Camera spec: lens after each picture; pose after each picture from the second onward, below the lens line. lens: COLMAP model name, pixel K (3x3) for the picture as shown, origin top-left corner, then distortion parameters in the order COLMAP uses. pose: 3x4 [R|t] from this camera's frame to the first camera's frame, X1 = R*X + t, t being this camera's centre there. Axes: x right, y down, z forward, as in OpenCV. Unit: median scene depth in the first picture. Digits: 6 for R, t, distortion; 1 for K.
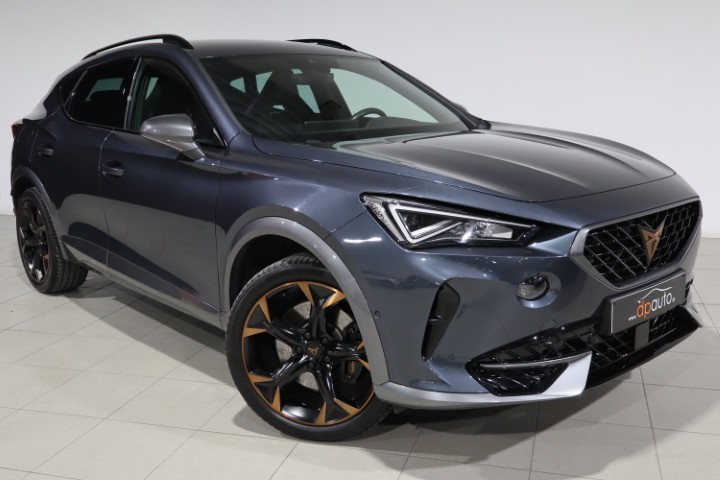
lens RADIAL K [[740.3, 0, 360.0], [0, 740.3, 240.0], [0, 0, 1]] dist [0.002793, 0.007544]
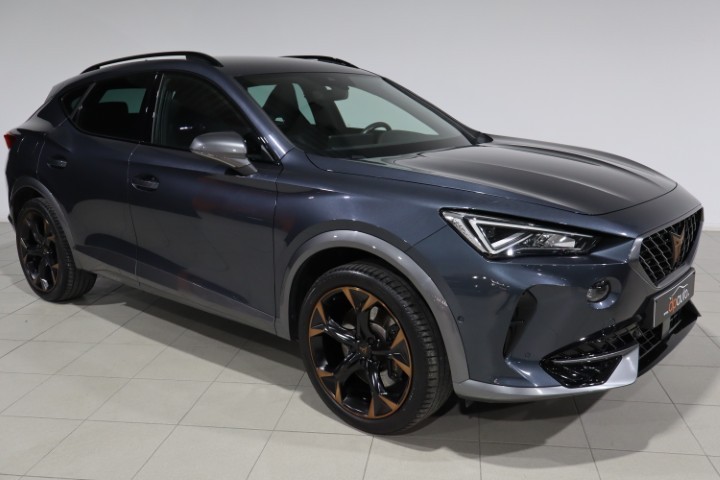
lens RADIAL K [[688.2, 0, 360.0], [0, 688.2, 240.0], [0, 0, 1]] dist [0.005736, -0.003587]
pose [[0.990222, -0.021609, 0.137819, -0.200558], [0.019849, 0.999703, 0.014139, -0.026545], [-0.138083, -0.011265, 0.990357, 0.006031]]
